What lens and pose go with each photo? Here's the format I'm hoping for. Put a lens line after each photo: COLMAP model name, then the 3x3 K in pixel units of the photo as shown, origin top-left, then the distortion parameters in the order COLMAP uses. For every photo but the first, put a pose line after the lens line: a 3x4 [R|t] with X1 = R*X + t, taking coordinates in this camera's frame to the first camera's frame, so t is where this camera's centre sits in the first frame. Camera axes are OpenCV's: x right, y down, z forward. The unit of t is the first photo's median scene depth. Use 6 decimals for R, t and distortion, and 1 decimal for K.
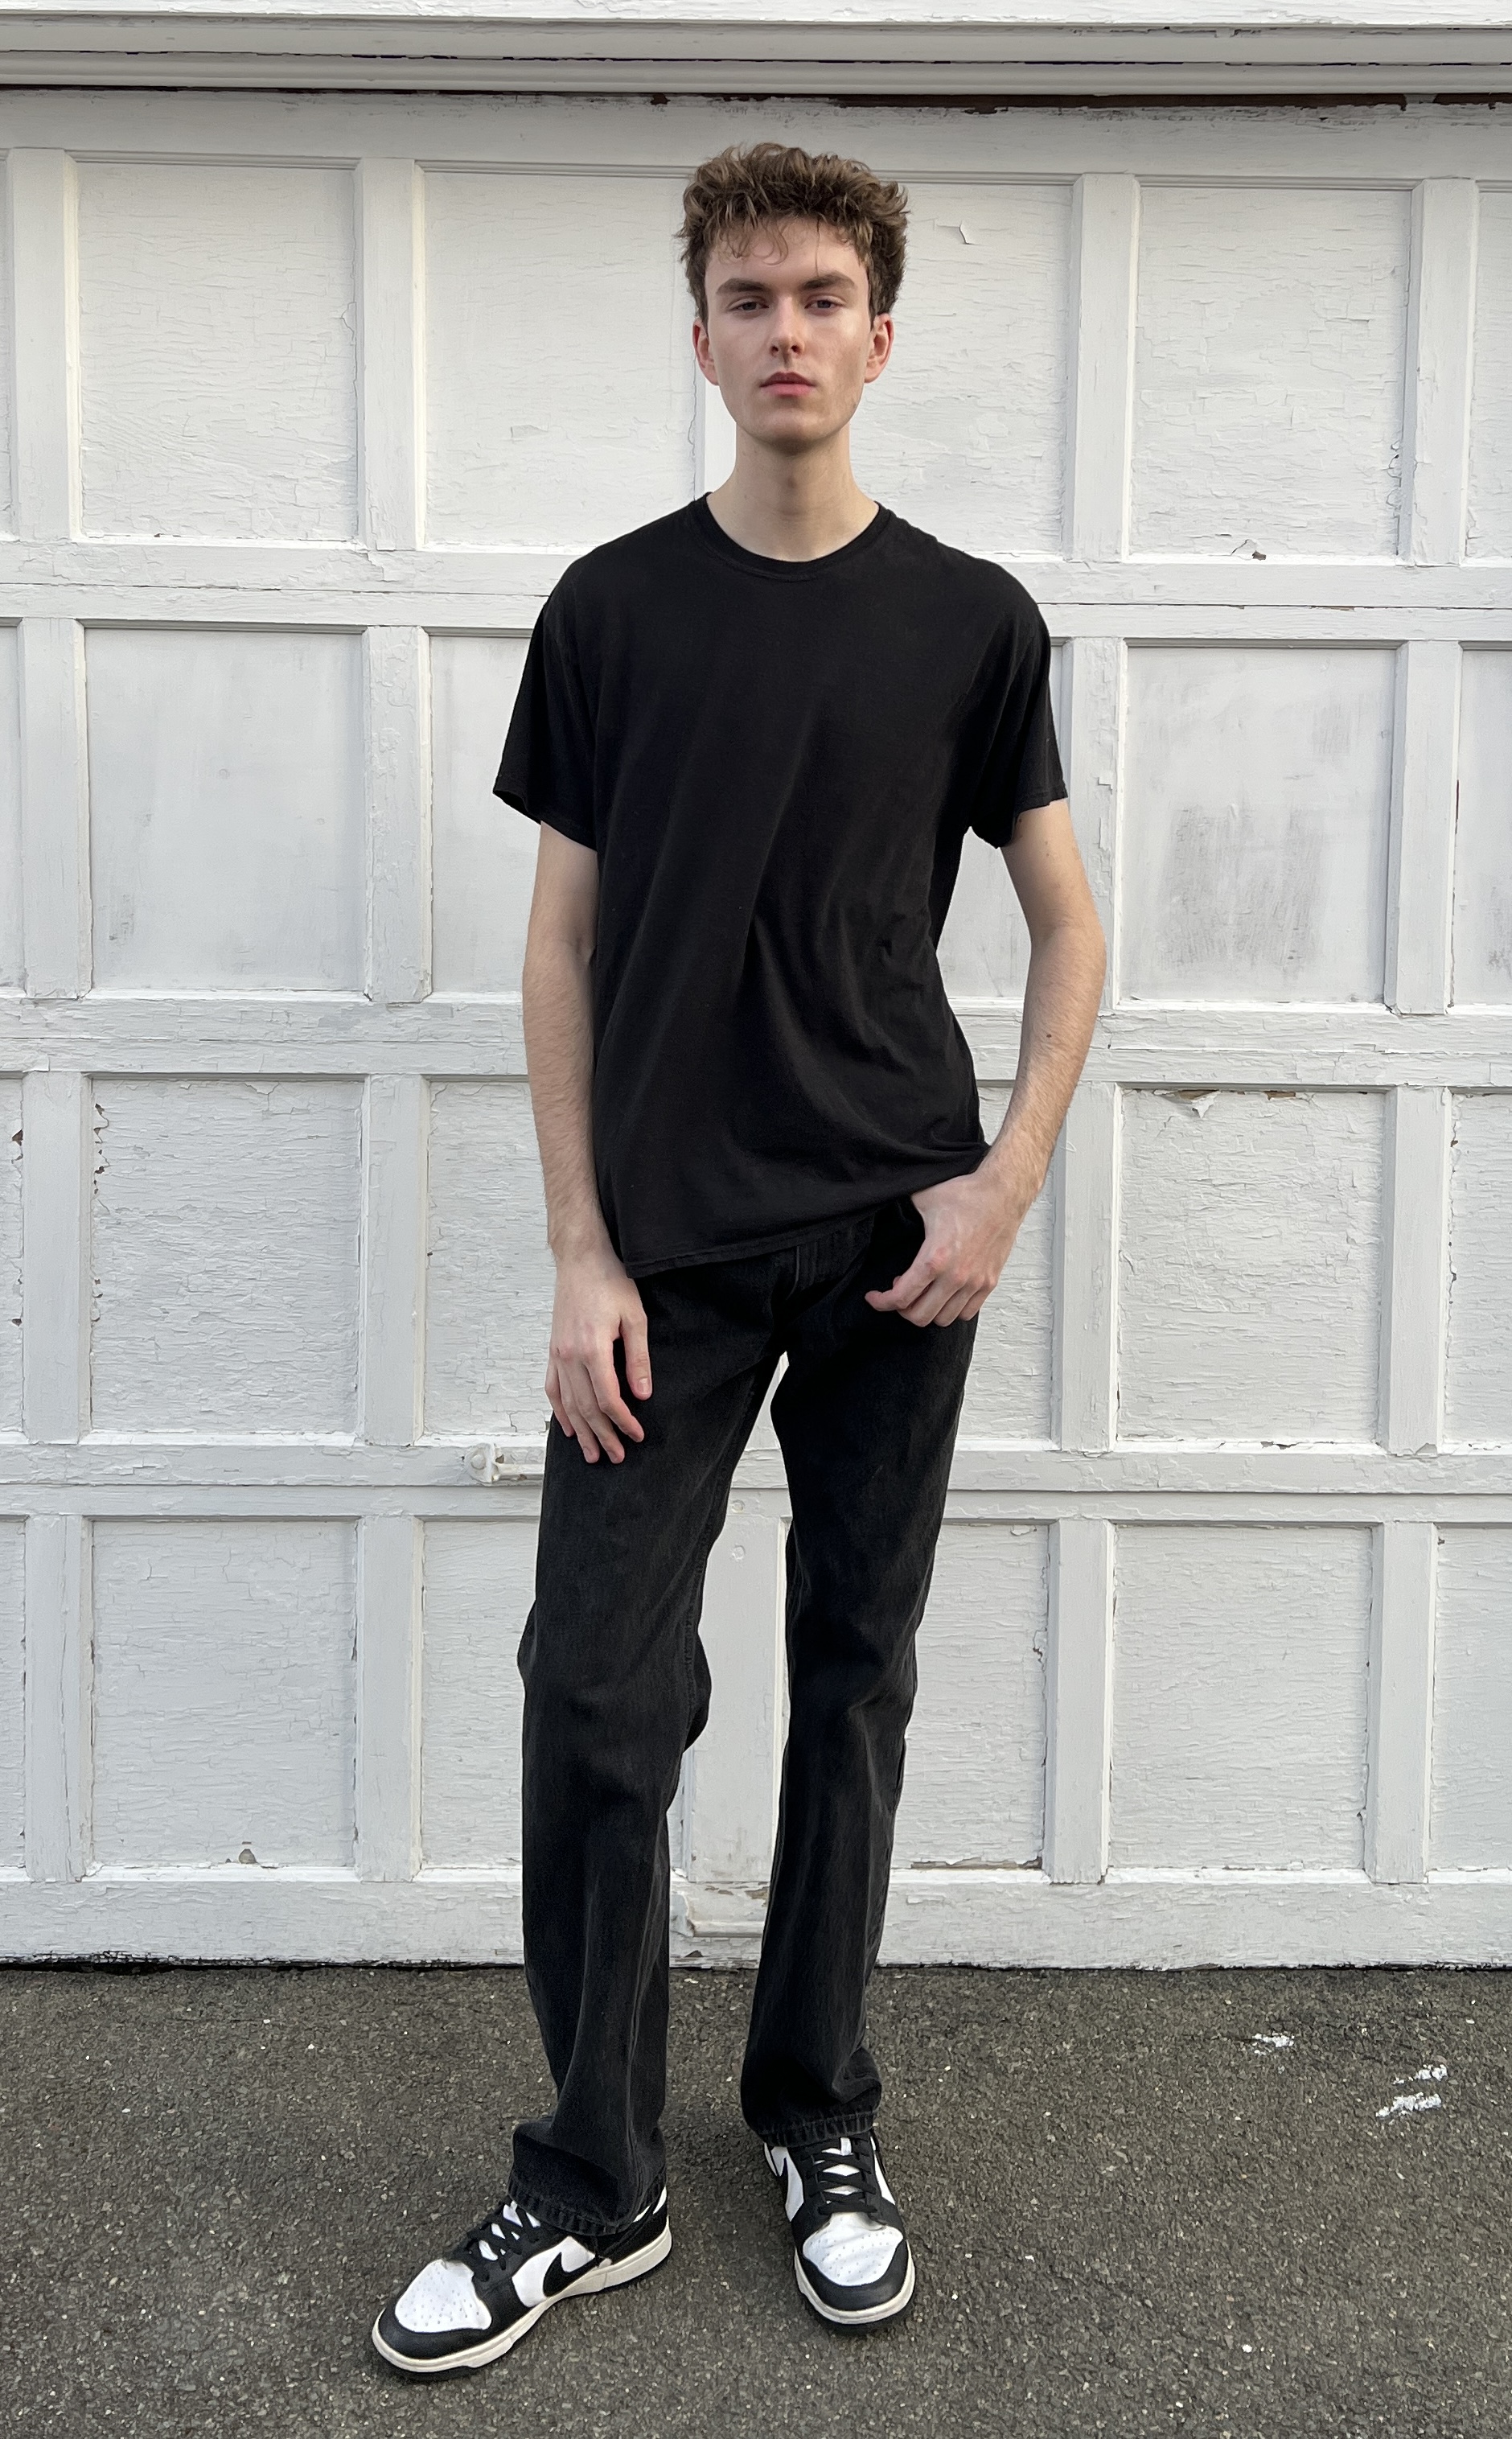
lens RADIAL K [[2701.0, 0, 753.0], [0, 2701.0, 1217.8], [0, 0, 1]] dist [0.009899, 0.000000]
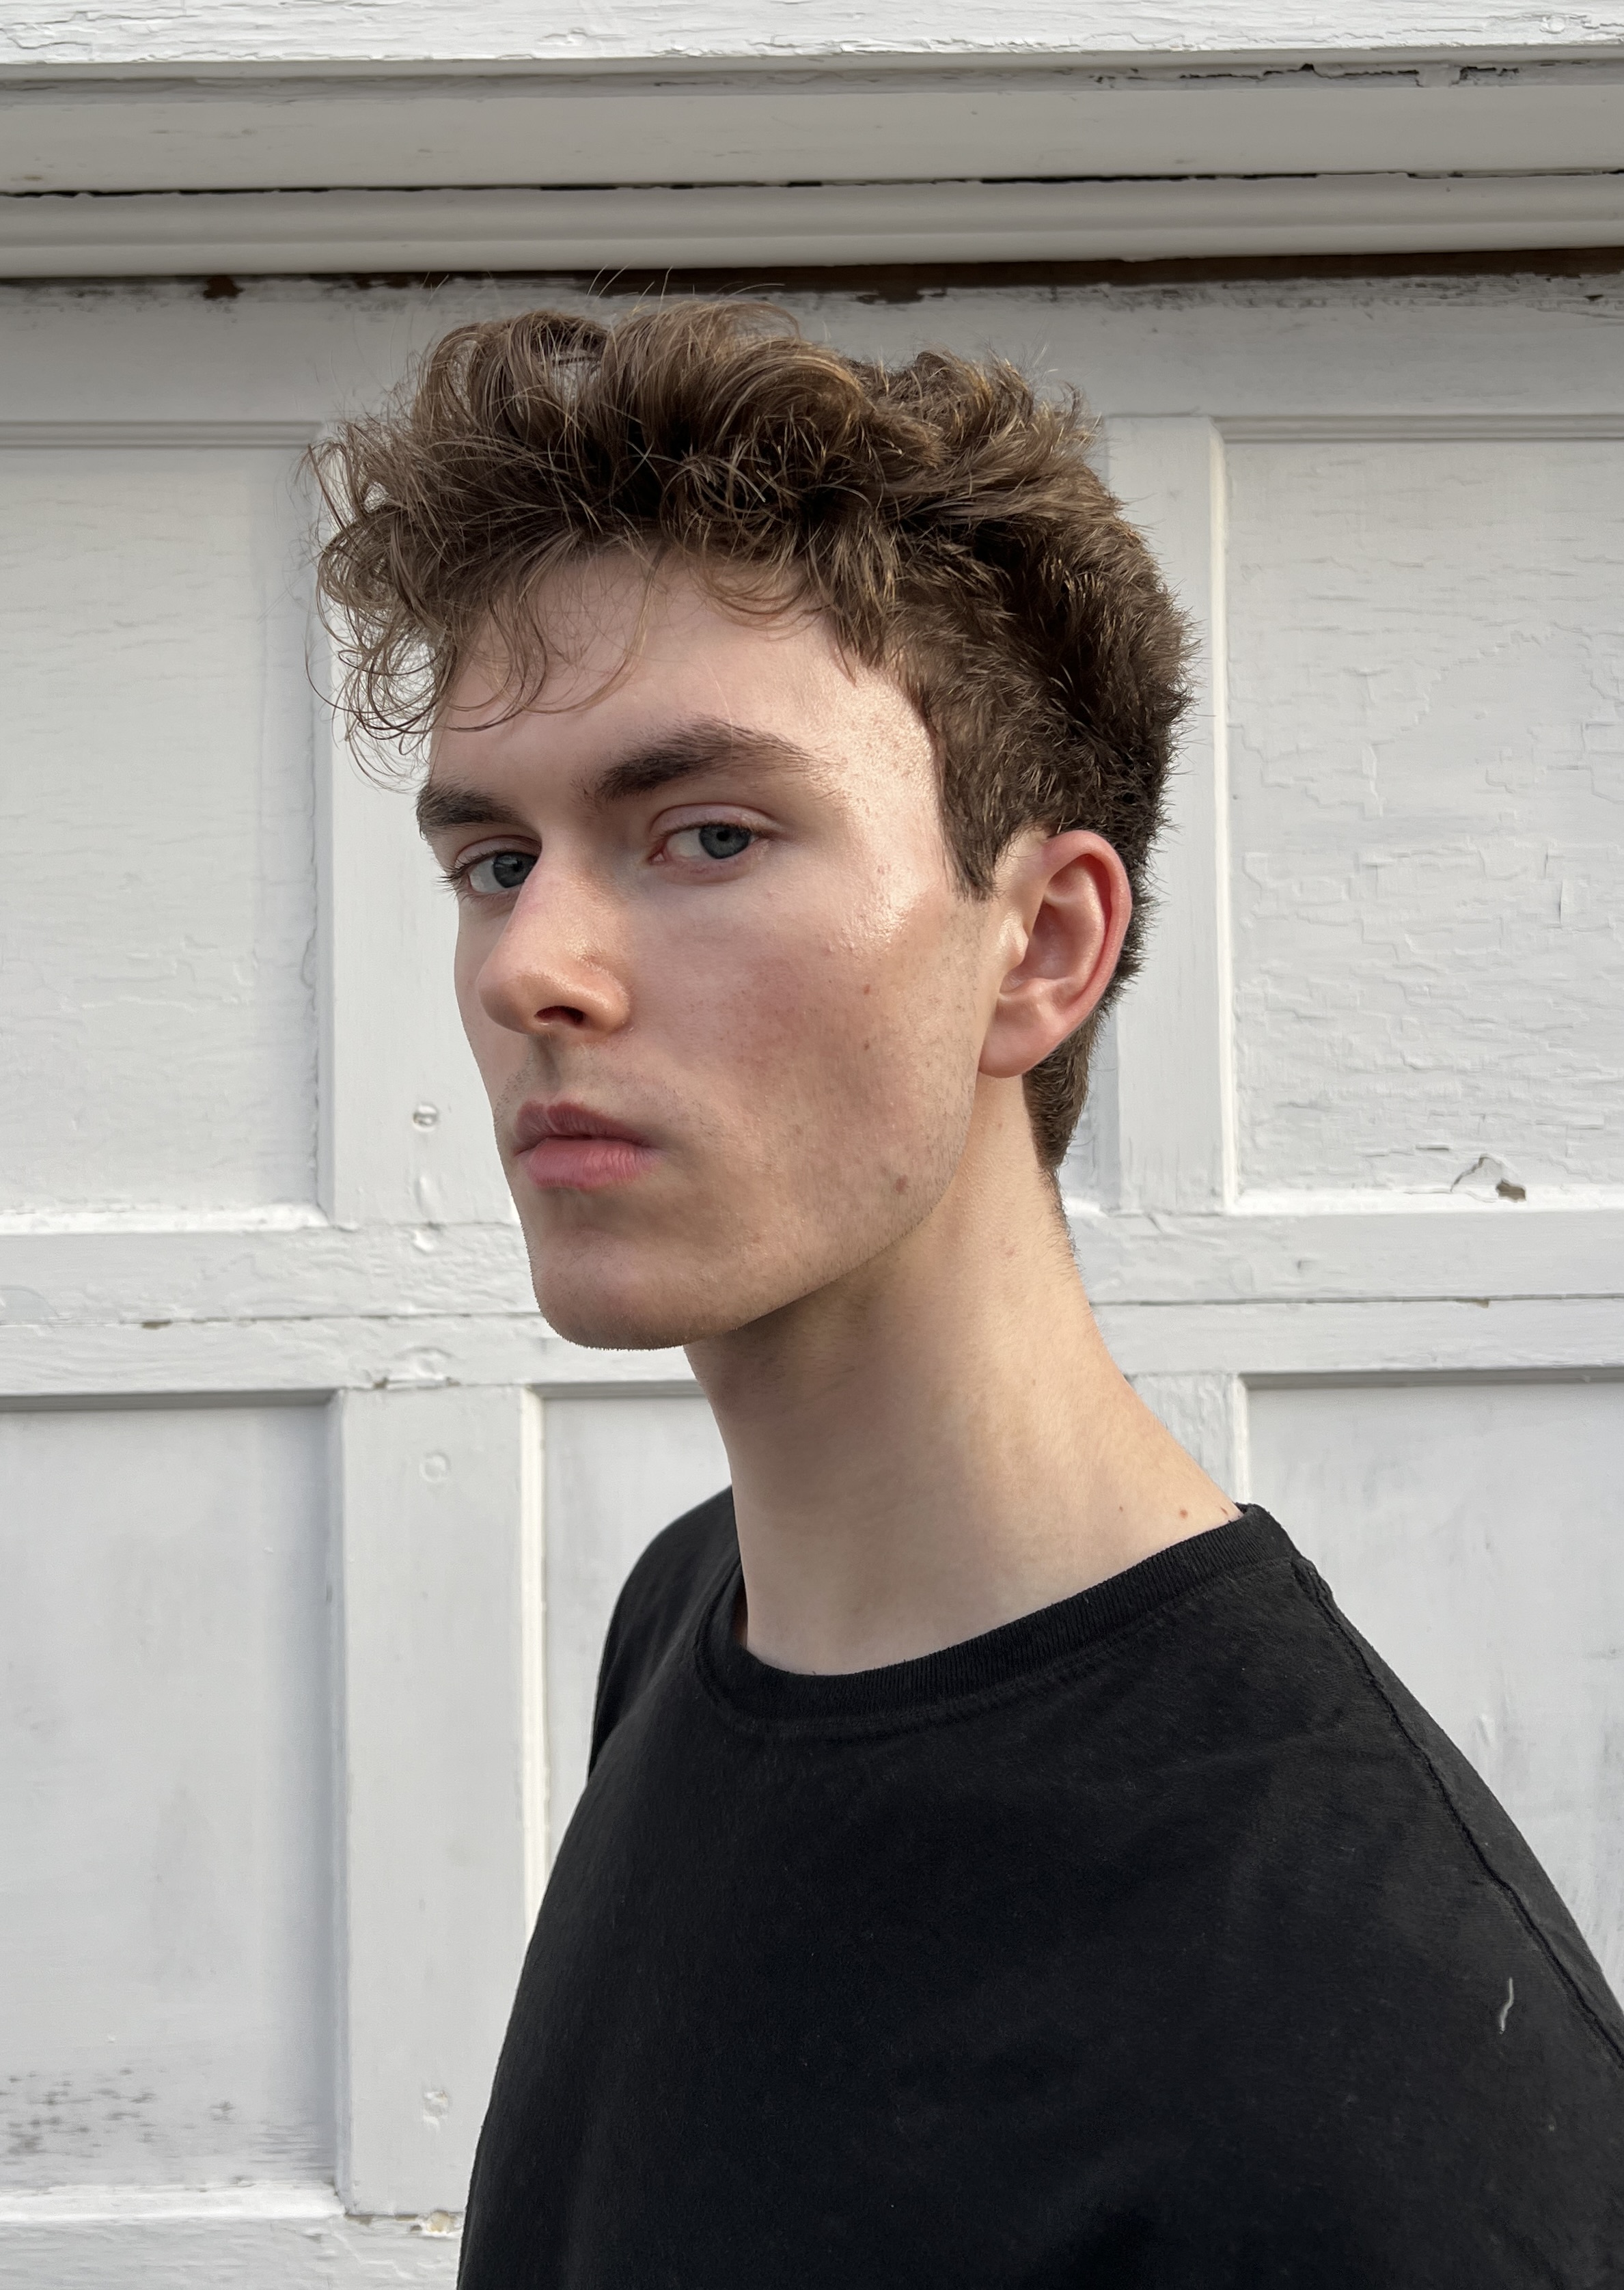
lens RADIAL K [[1790.8, 0, 812.9], [0, 1790.8, 1146.3], [0, 0, 1]] dist [-0.013553, -0.000666]
pose [[0.998929, -0.034506, 0.030814, 0.055111], [0.036320, 0.997513, -0.060401, -0.238240], [-0.028654, 0.061455, 0.997698, 0.689660]]
